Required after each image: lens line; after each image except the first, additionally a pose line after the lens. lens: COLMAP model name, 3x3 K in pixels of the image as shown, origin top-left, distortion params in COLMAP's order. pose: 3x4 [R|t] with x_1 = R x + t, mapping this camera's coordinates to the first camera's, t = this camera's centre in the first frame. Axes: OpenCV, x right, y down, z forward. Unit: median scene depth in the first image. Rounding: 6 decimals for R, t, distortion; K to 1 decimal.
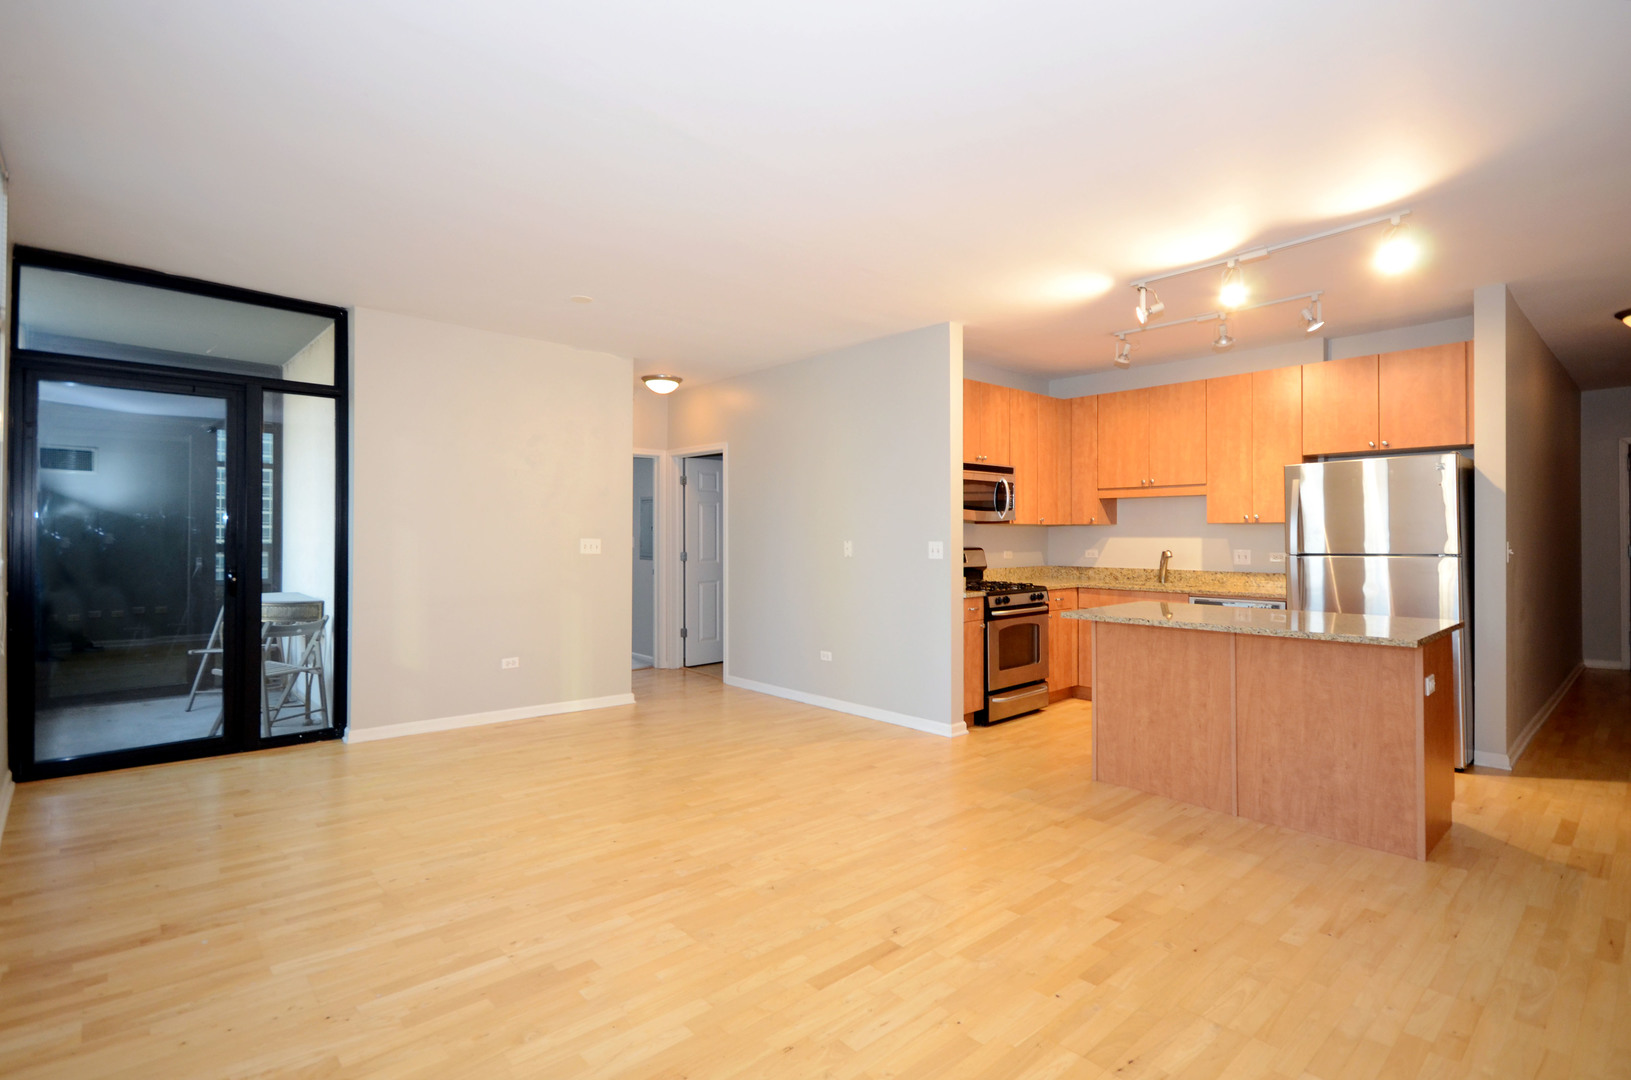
lens RADIAL K [[765.6, 0, 828.9], [0, 765.6, 523.4], [0, 0, 1]] dist [-0.001686, 0.001371]
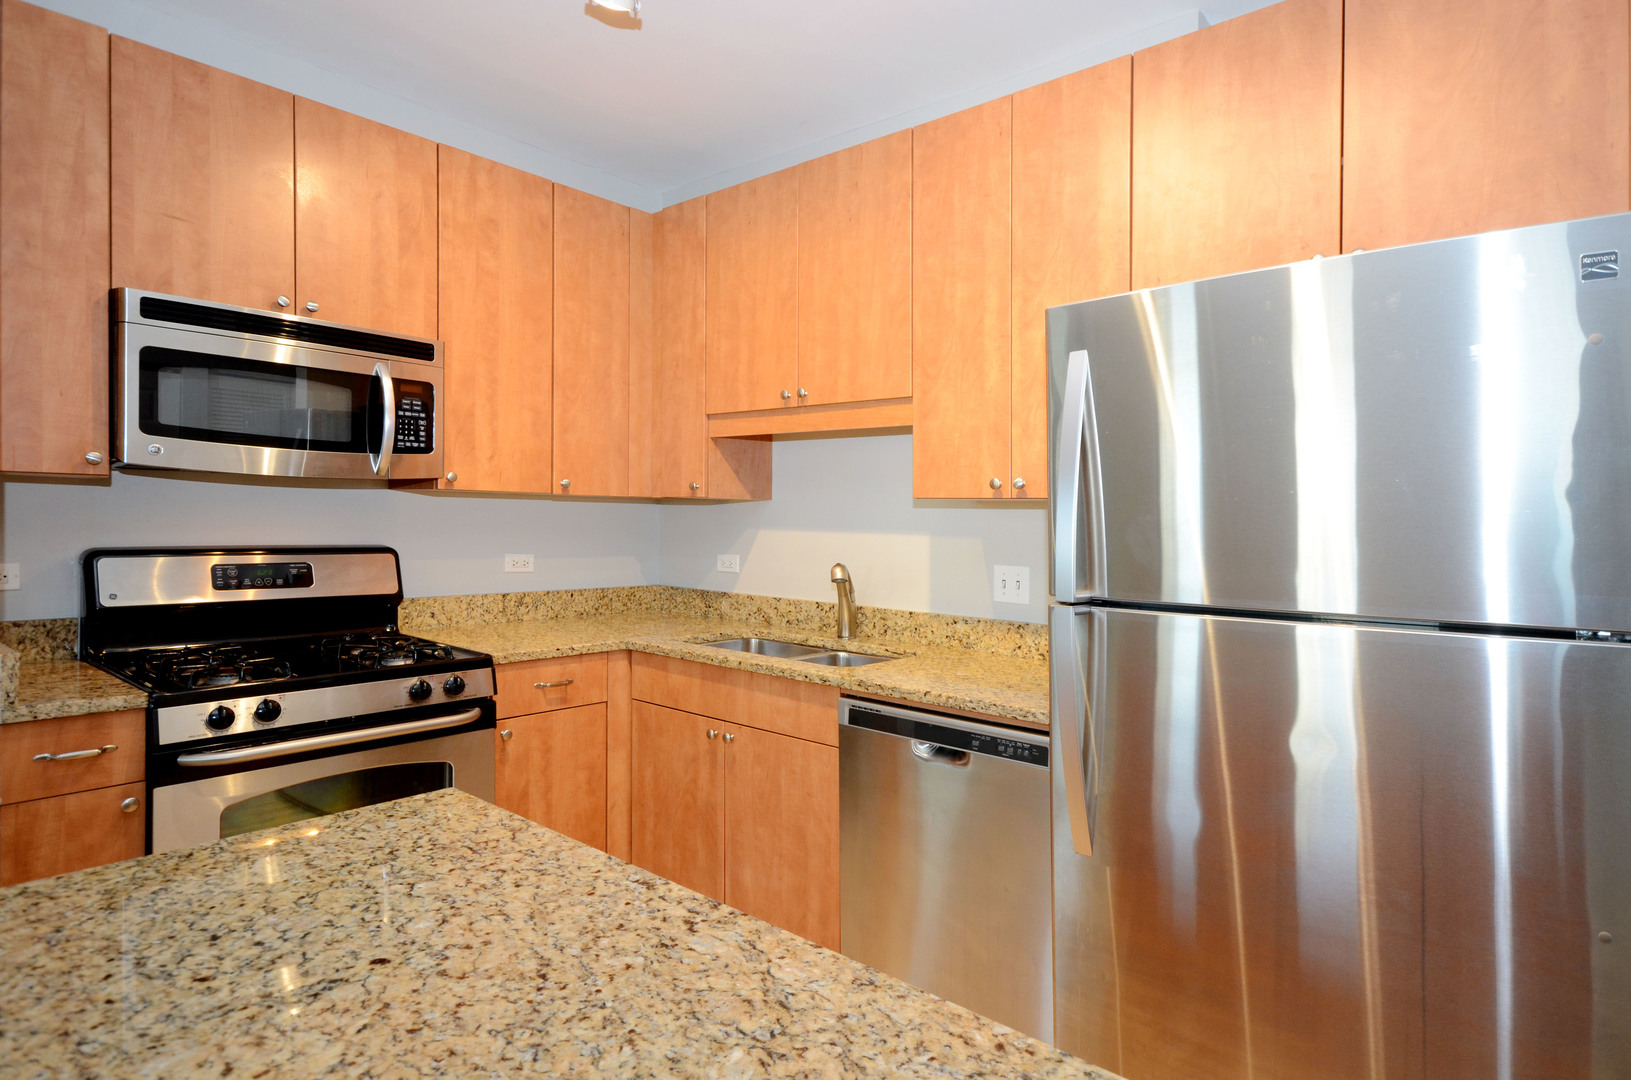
lens RADIAL K [[873.1, 0, 821.2], [0, 873.1, 519.2], [0, 0, 1]] dist [0.001509, 0.006514]
pose [[0.994074, 0.022572, 0.106336, 0.415906], [-0.024279, 0.999596, 0.014791, 0.004933], [-0.105960, -0.017286, 0.994220, 0.580599]]
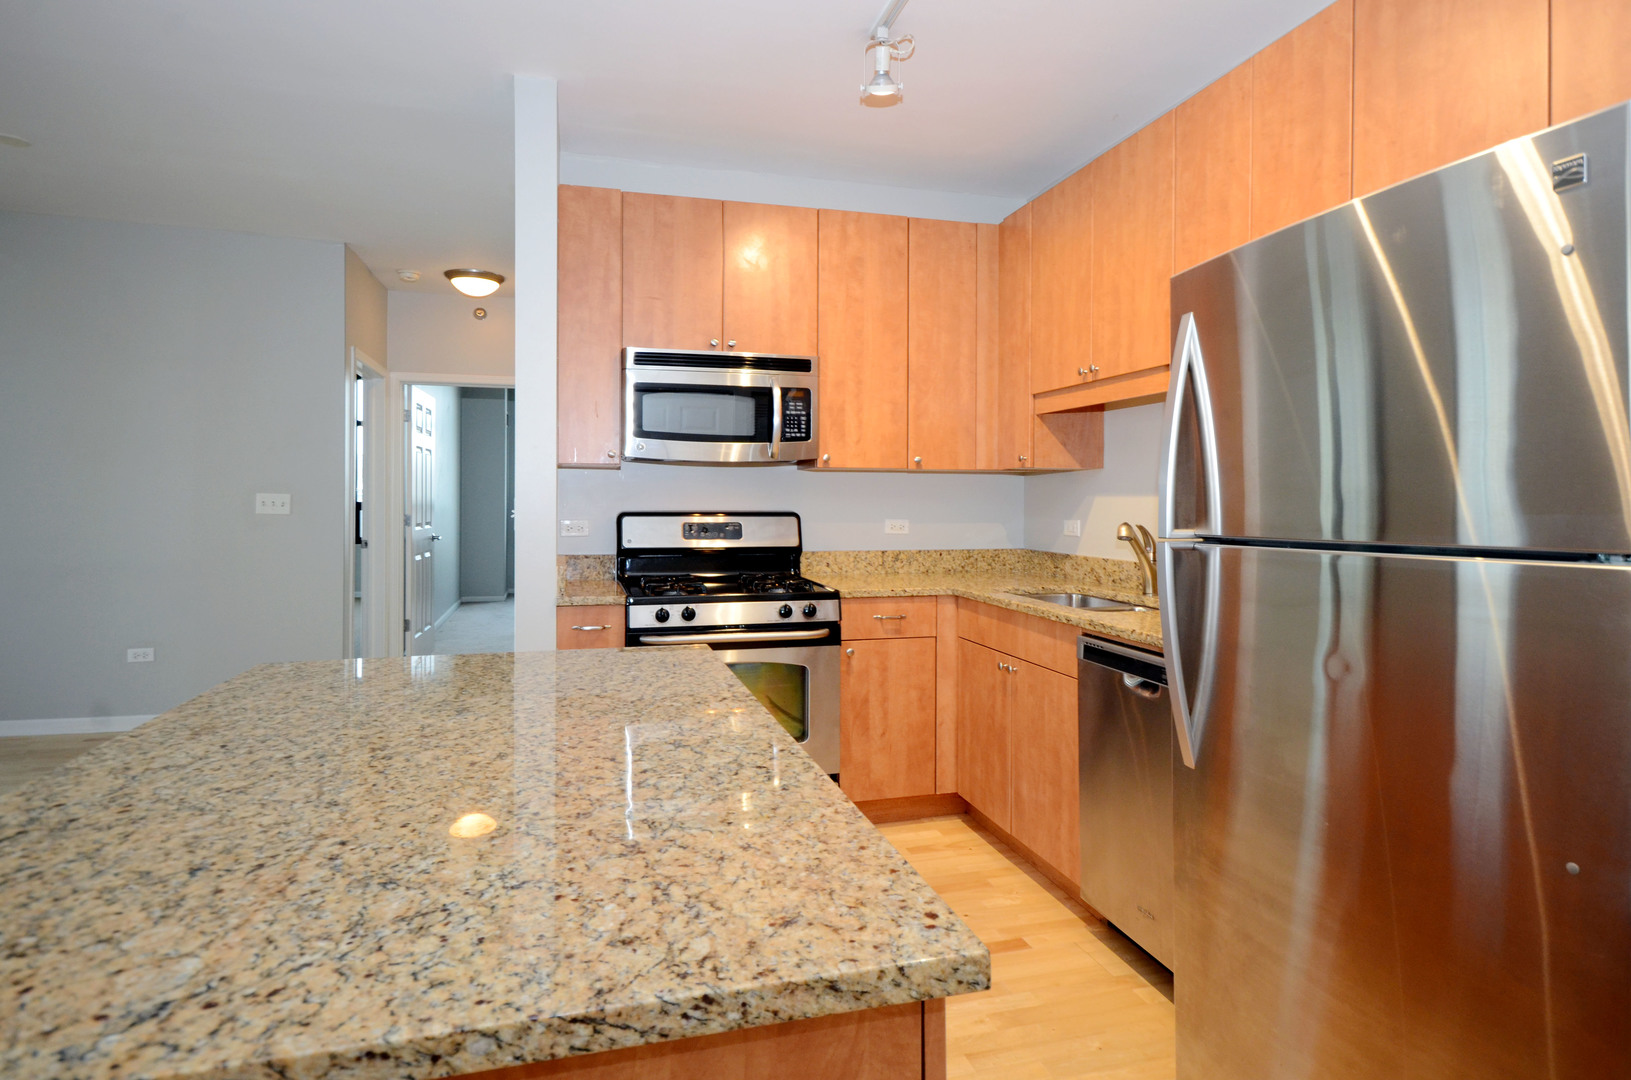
lens RADIAL K [[873.1, 0, 827.7], [0, 873.1, 492.2], [0, 0, 1]] dist [0.001509, 0.006514]
pose [[0.889084, 0.001834, -0.457741, 0.561974], [0.000662, 0.999986, 0.005292, 0.015647], [0.457744, -0.005008, 0.889070, 0.512617]]
